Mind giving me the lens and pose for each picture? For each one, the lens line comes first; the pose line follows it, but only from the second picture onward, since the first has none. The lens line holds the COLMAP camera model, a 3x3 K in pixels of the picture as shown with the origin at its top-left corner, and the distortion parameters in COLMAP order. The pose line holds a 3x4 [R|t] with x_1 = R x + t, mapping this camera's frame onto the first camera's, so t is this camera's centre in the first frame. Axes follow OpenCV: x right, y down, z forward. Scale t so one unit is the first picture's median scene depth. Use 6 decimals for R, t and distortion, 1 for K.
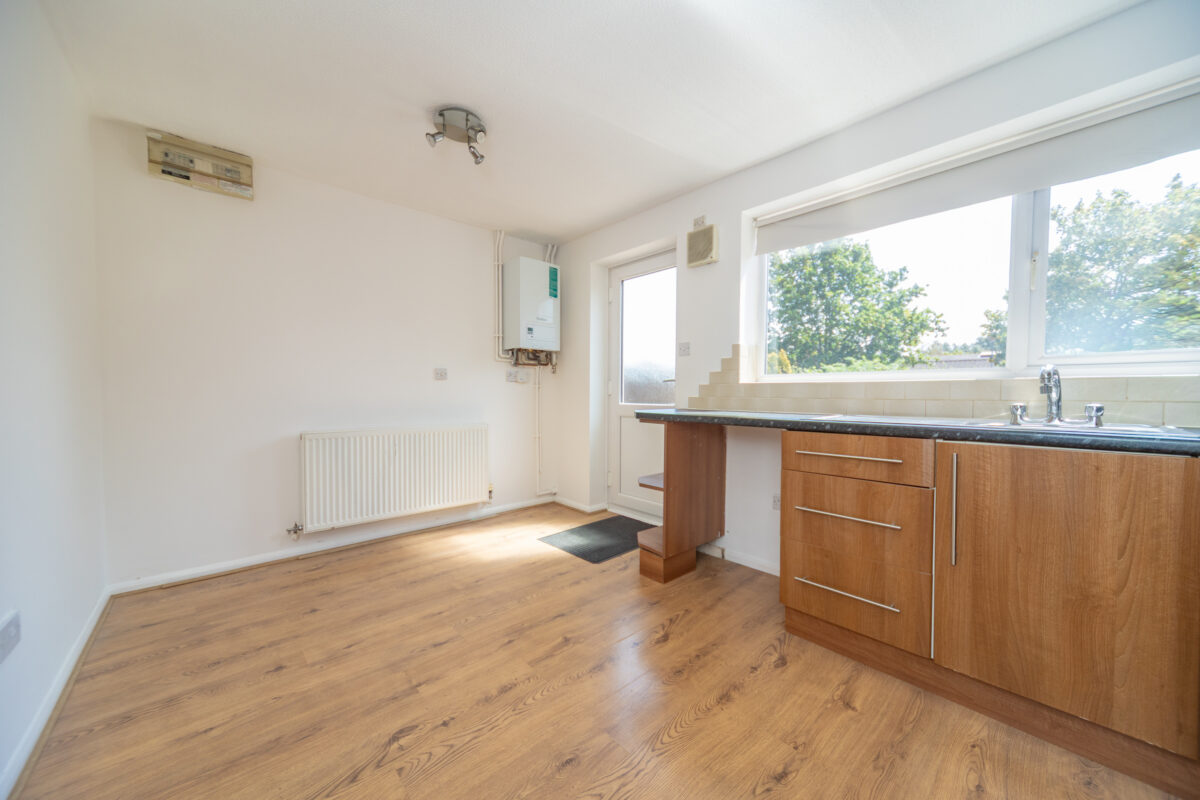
lens RADIAL K [[435.5, 0, 595.7], [0, 435.5, 404.0], [0, 0, 1]] dist [0.000975, 0.000030]
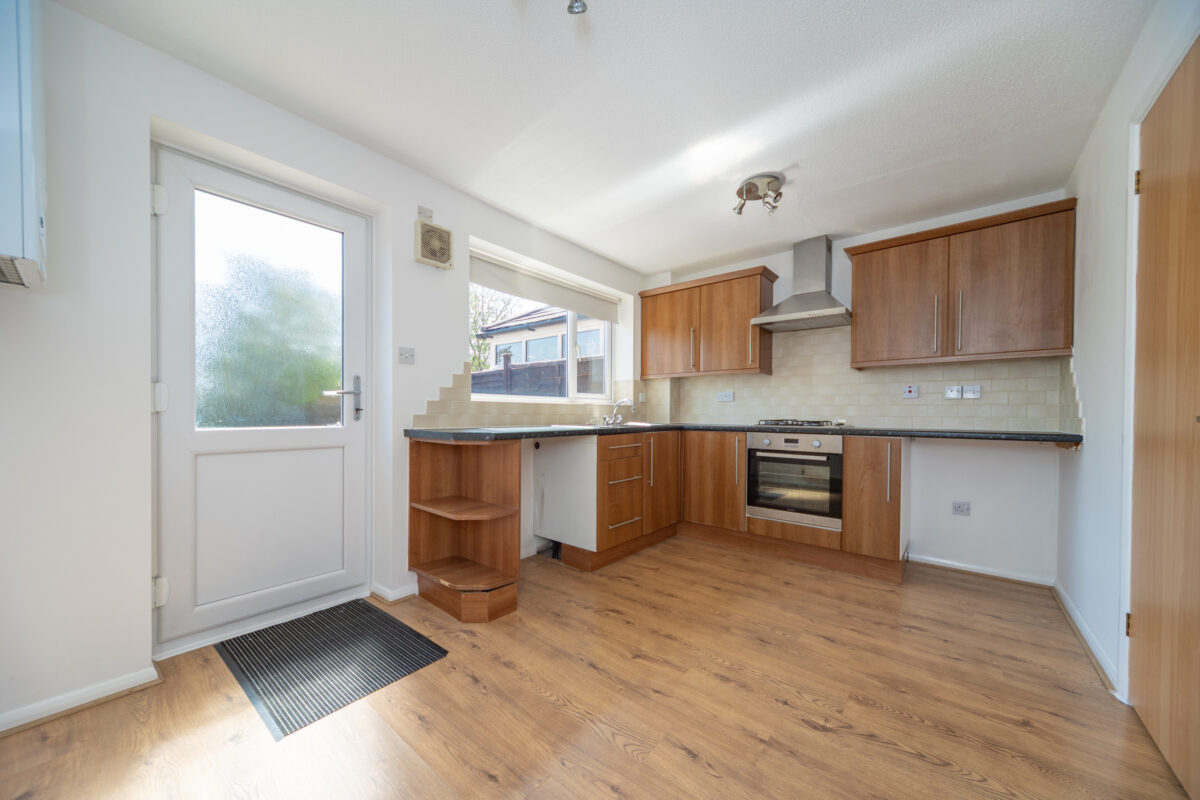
lens RADIAL K [[431.7, 0, 596.8], [0, 431.7, 414.2], [0, 0, 1]] dist [0.000365, -0.000036]
pose [[-0.163980, -0.008888, 0.986424, -1.049561], [0.019025, 0.999745, 0.012171, -0.032307], [-0.986280, 0.020763, -0.163769, 1.266872]]
